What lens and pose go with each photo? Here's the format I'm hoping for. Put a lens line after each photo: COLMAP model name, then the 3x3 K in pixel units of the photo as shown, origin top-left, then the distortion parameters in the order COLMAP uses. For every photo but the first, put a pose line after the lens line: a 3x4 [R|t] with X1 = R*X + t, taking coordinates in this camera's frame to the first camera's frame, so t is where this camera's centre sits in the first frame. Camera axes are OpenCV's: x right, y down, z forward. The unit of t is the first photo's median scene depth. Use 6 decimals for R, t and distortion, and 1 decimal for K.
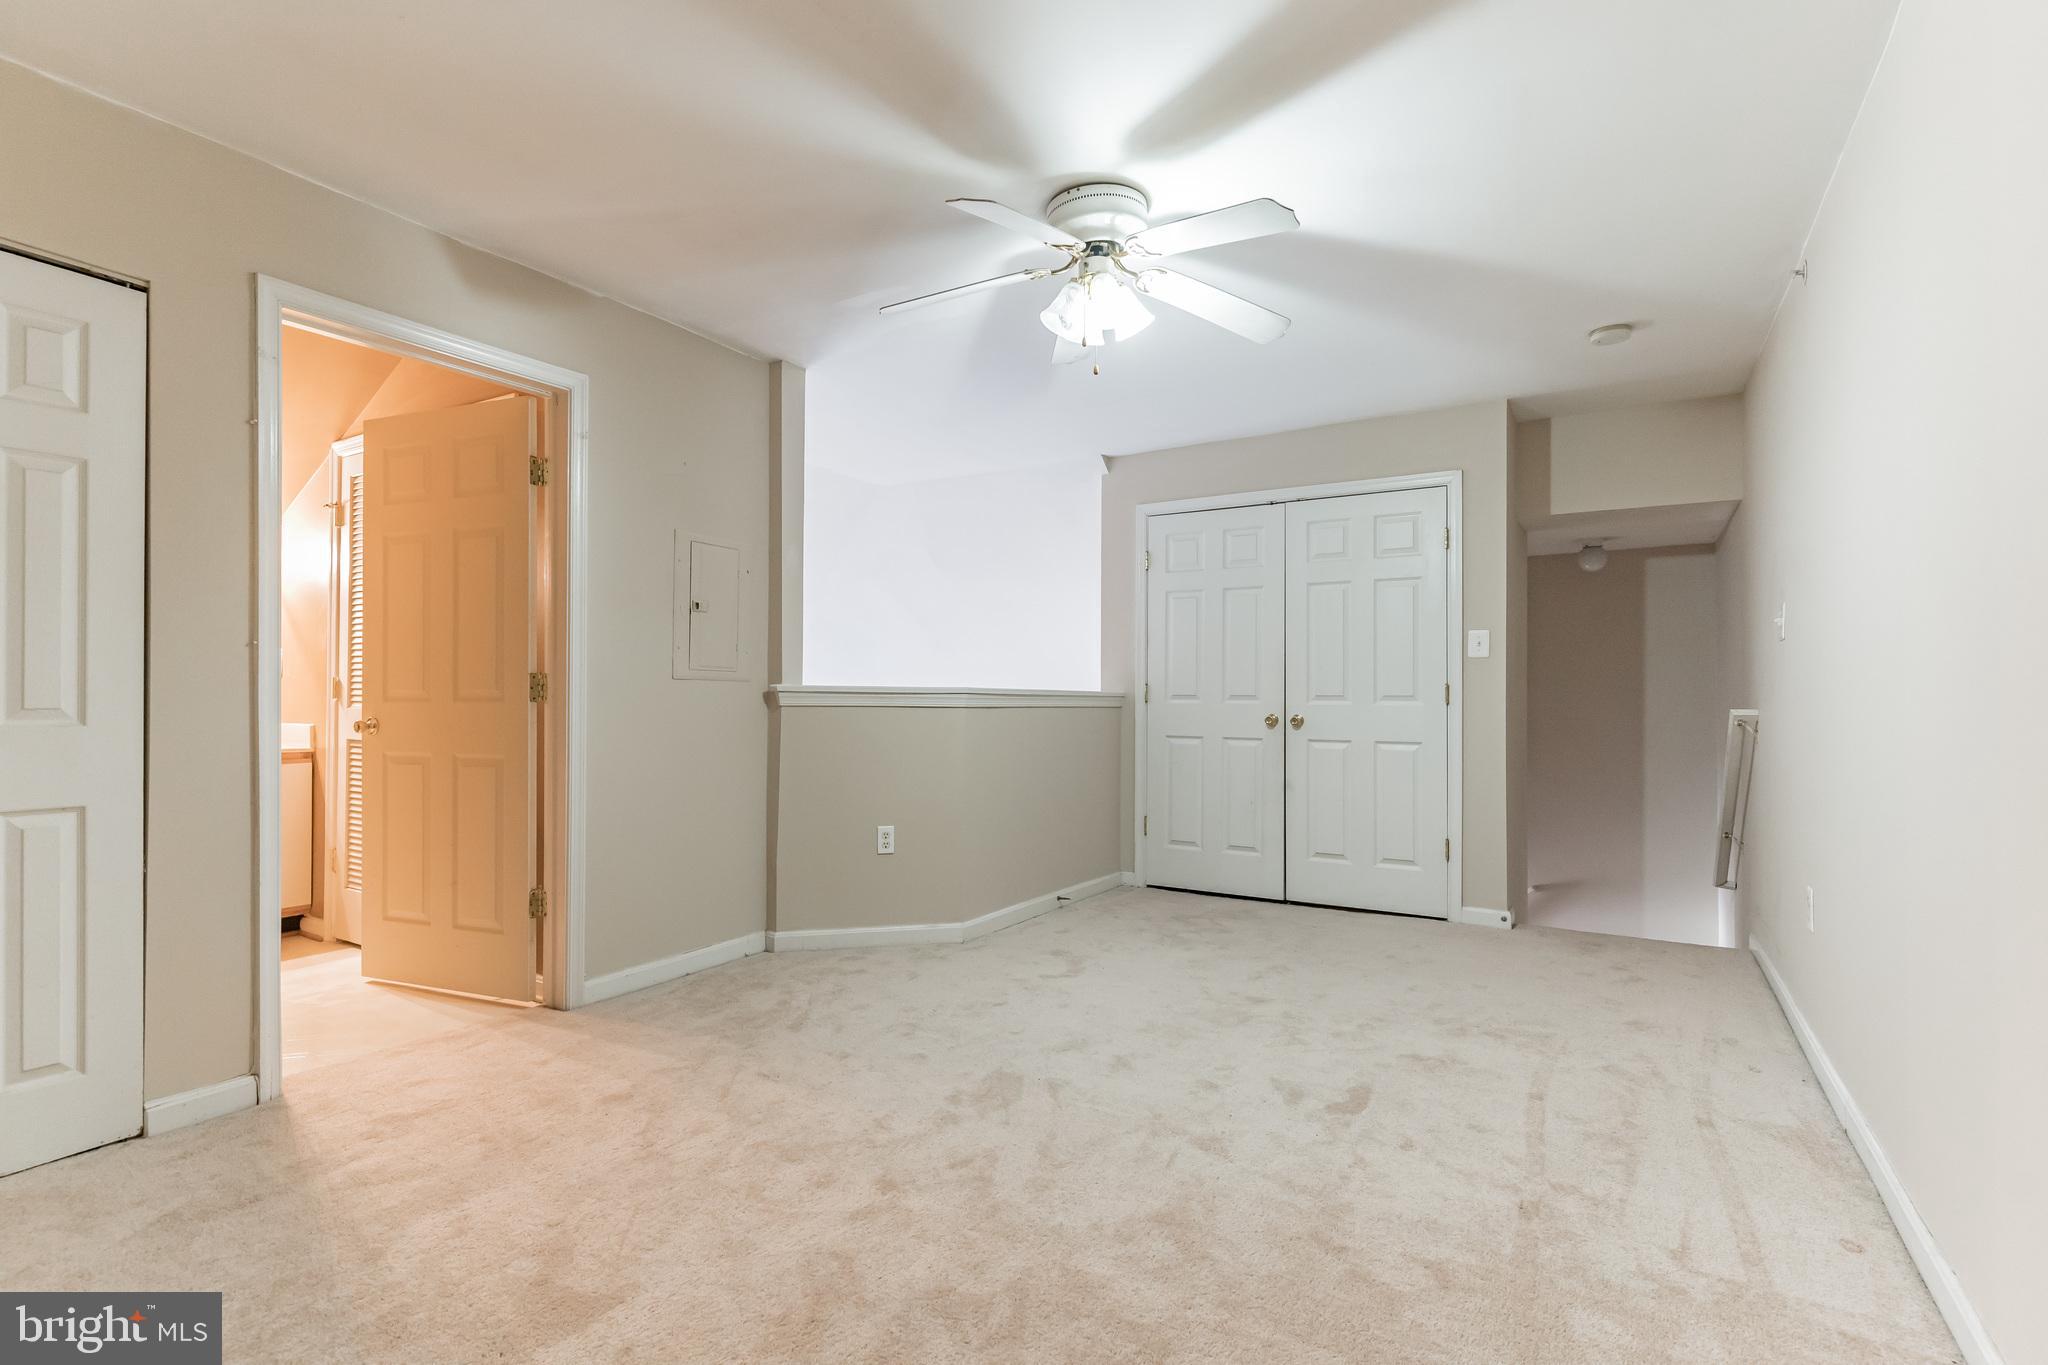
lens RADIAL K [[976.9, 0, 1018.4], [0, 976.9, 686.3], [0, 0, 1]] dist [0.000418, 0.000054]
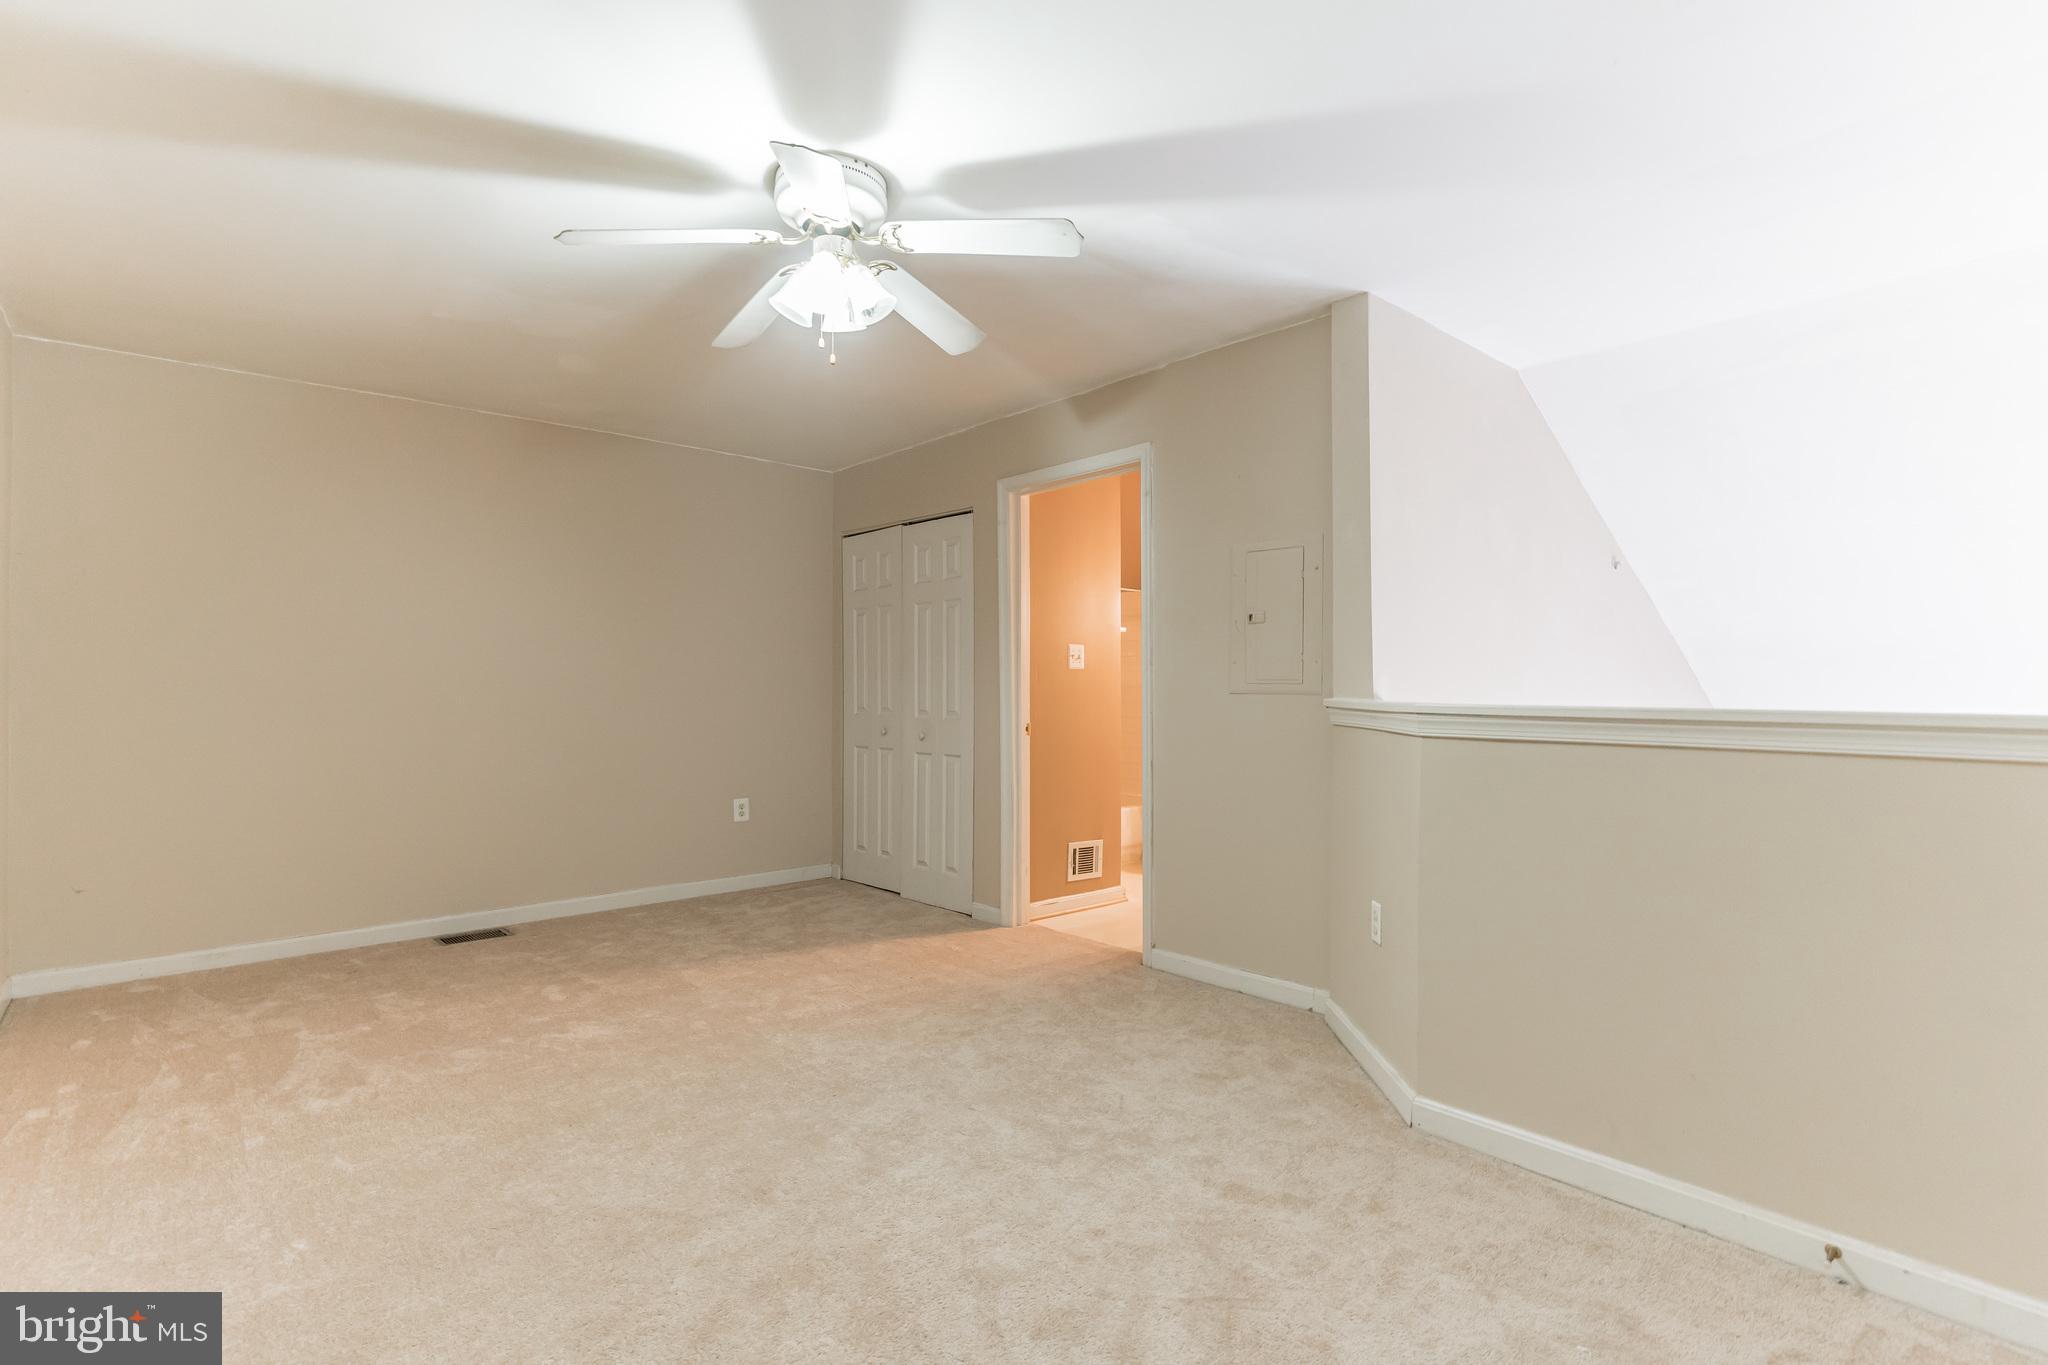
lens RADIAL K [[976.9, 0, 1018.4], [0, 976.9, 686.3], [0, 0, 1]] dist [0.000418, 0.000054]
pose [[-0.295111, -0.008190, -0.955428, 0.772371], [0.005940, 0.999928, -0.010406, -0.006343], [0.955444, -0.008747, -0.295041, 1.233155]]
